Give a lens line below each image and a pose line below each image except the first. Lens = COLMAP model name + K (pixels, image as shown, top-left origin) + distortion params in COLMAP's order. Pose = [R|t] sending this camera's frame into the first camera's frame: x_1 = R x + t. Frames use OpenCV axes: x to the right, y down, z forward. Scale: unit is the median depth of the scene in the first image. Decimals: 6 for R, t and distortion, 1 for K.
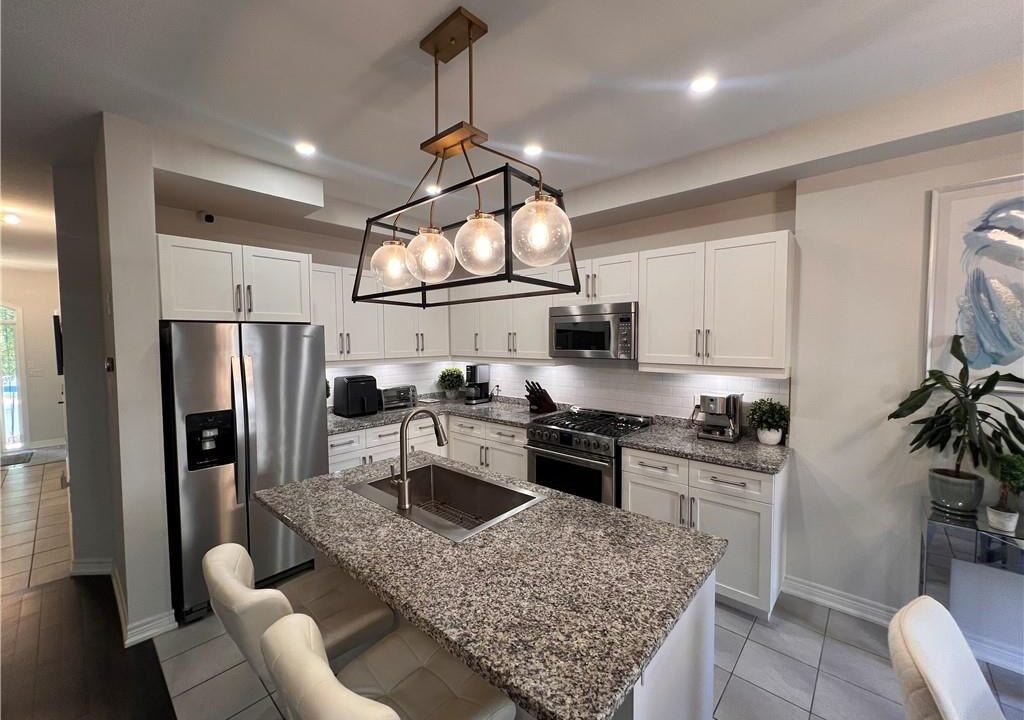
lens RADIAL K [[407.6, 0, 508.2], [0, 407.6, 358.4], [0, 0, 1]] dist [-0.005673, 0.000500]
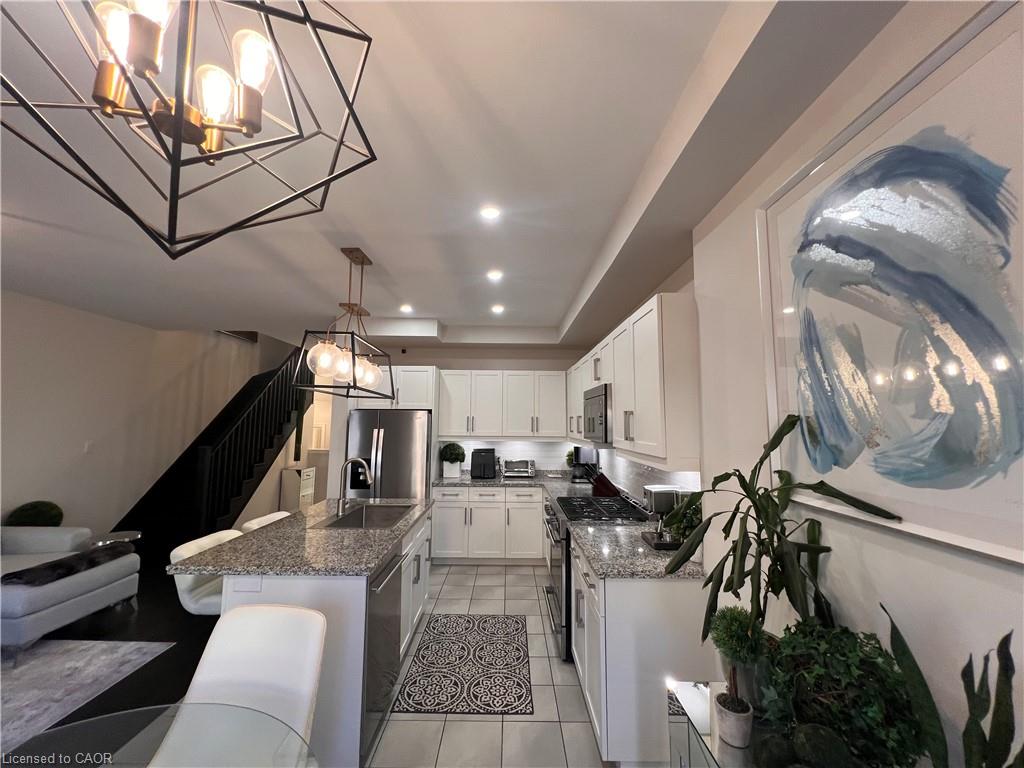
lens RADIAL K [[408.8, 0, 508.7], [0, 408.8, 382.0], [0, 0, 1]] dist [-0.002950, 0.000060]
pose [[0.673337, -0.062895, -0.736655, 0.970609], [-0.049530, 0.990299, -0.129824, -0.003527], [0.737674, 0.123902, 0.663690, 0.192047]]
